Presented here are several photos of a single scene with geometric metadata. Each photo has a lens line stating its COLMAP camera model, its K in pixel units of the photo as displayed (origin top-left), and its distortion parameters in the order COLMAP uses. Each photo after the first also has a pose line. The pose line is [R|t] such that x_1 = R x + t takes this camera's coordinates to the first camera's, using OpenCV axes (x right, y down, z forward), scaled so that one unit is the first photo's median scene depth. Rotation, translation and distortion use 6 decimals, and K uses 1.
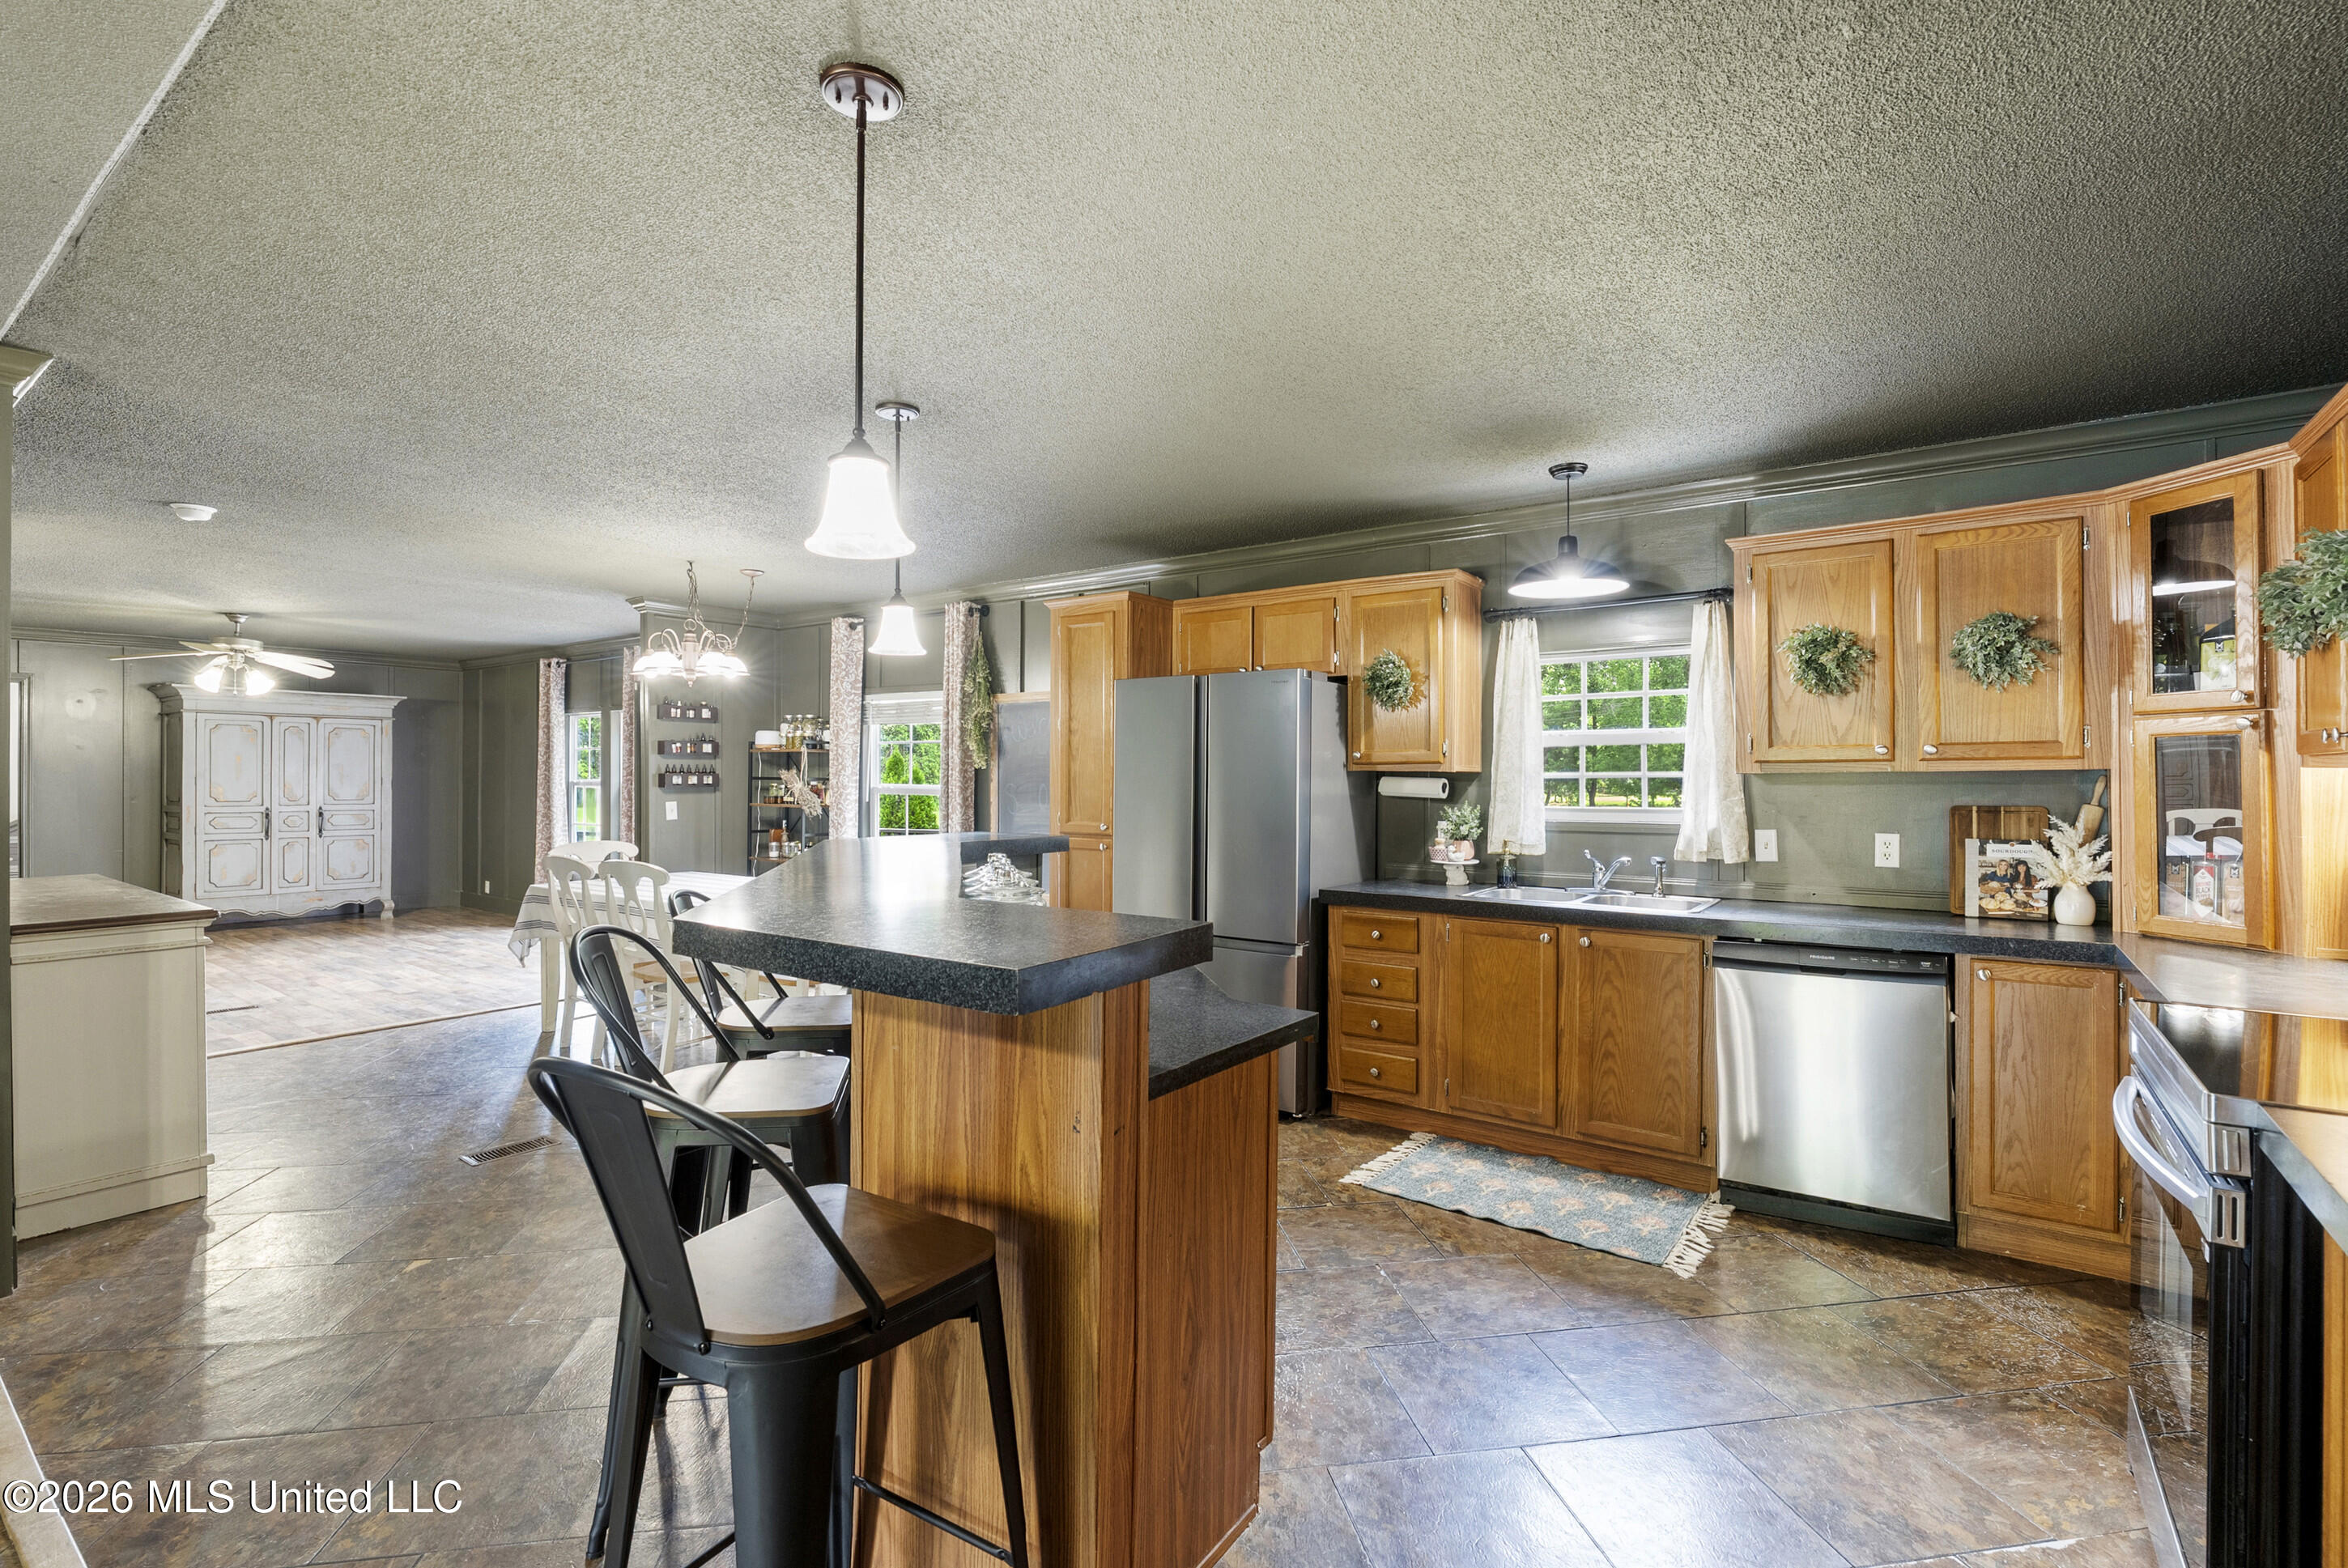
lens RADIAL K [[1065.1, 0, 1163.4], [0, 1065.1, 778.2], [0, 0, 1]] dist [-0.004803, 0.000960]
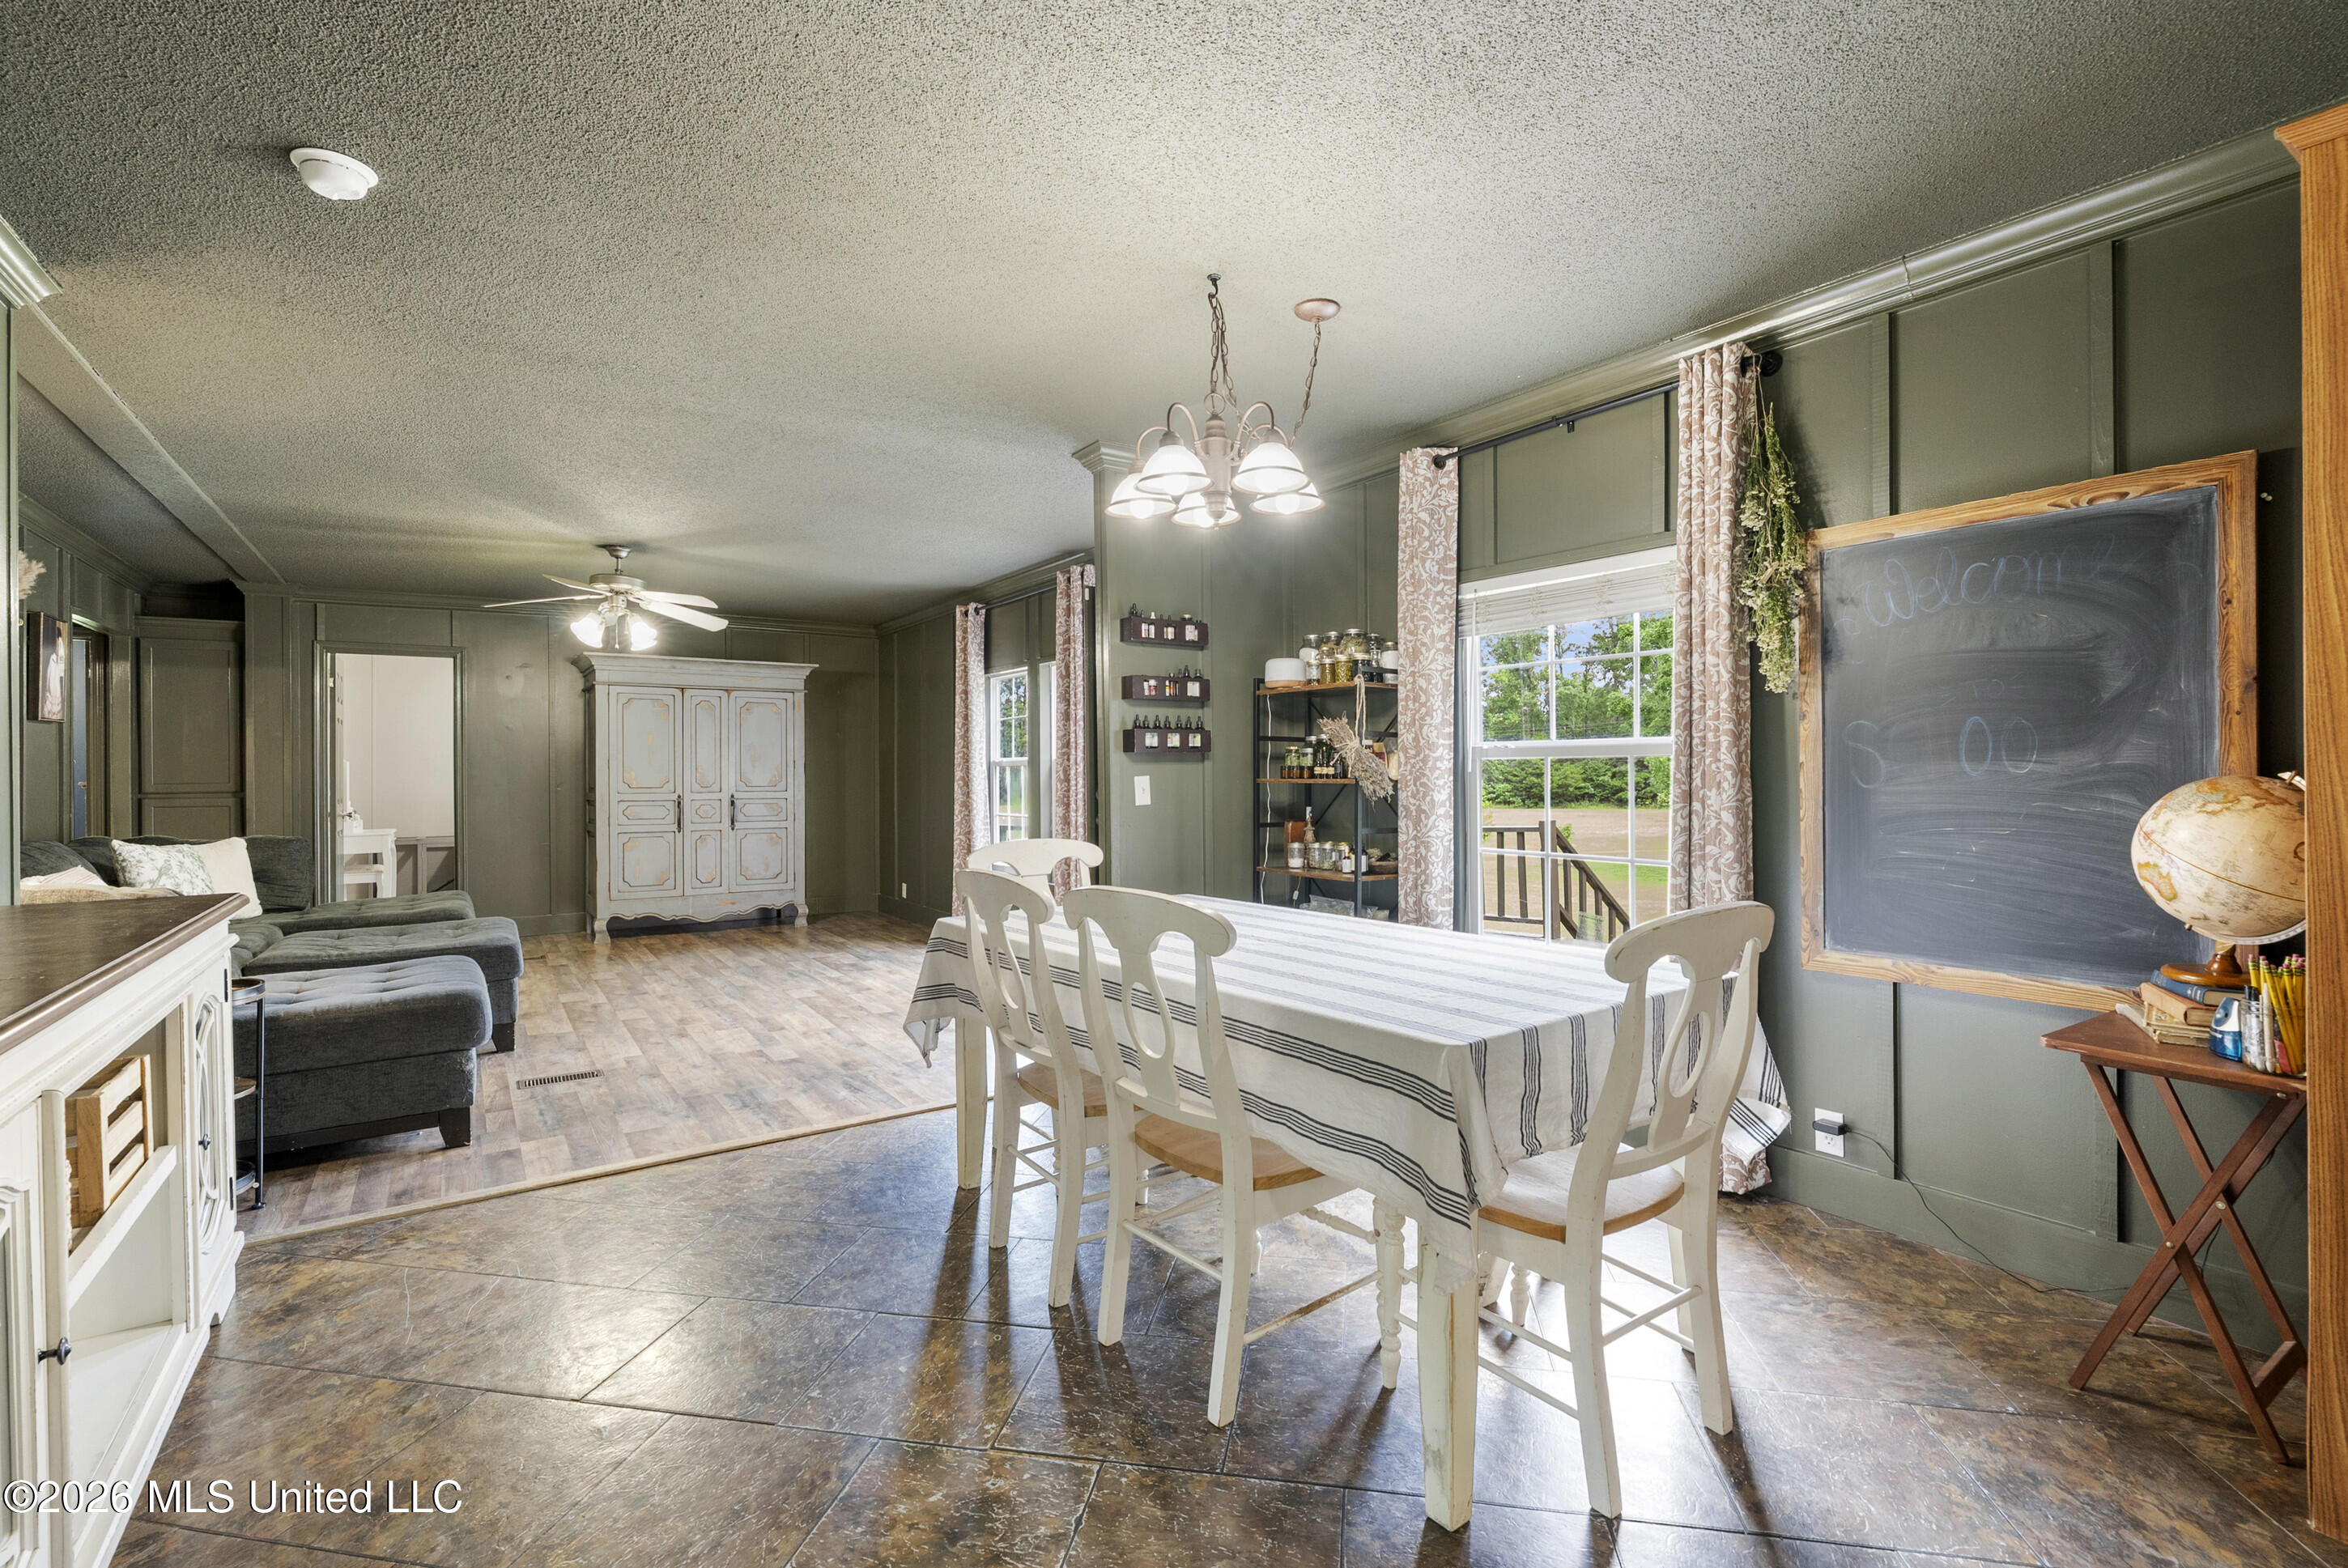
lens RADIAL K [[1065.1, 0, 1161.4], [0, 1065.1, 779.9], [0, 0, 1]] dist [-0.004803, 0.000960]
pose [[0.941247, -0.008097, -0.337623, -0.232263], [0.008568, 0.999963, -0.000097, 0.023644], [0.337611, -0.002801, 0.941282, 0.402723]]
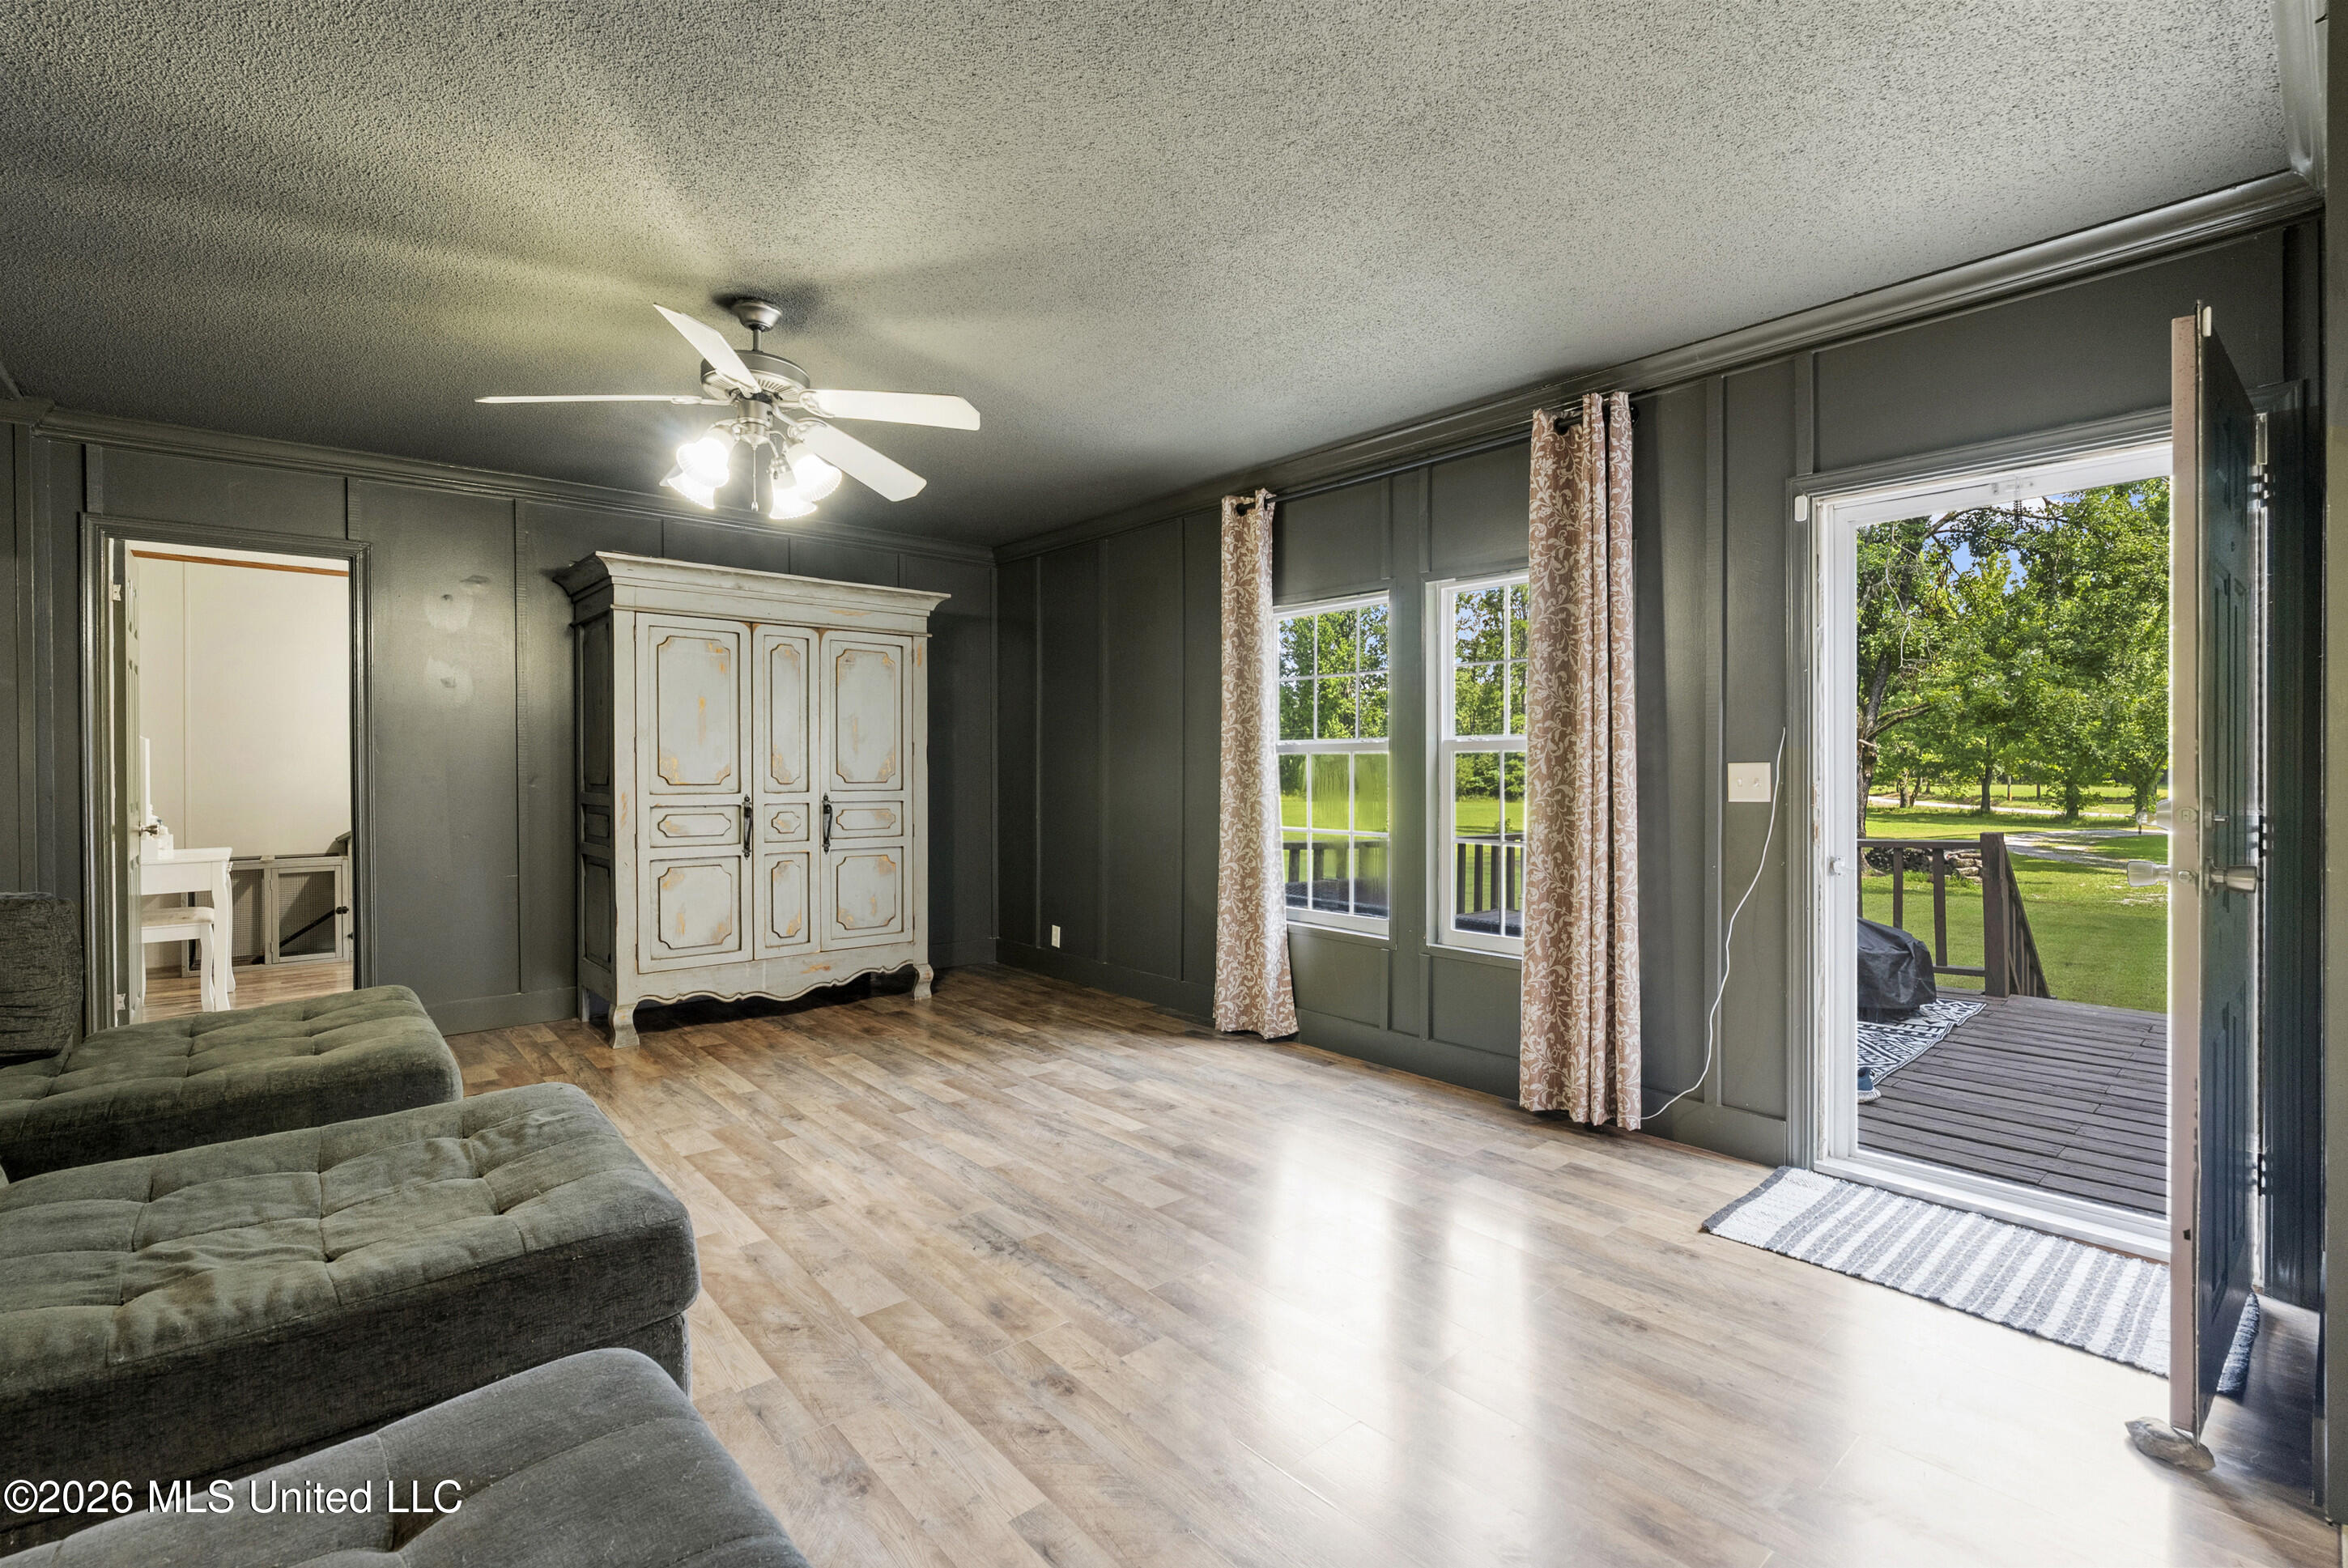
lens RADIAL K [[1065.1, 0, 1167.0], [0, 1065.1, 785.2], [0, 0, 1]] dist [-0.004803, 0.000960]
pose [[0.974880, -0.000622, -0.222732, -0.657705], [0.003534, 0.999913, 0.012672, 0.020155], [0.222705, -0.013141, 0.974797, 0.668354]]
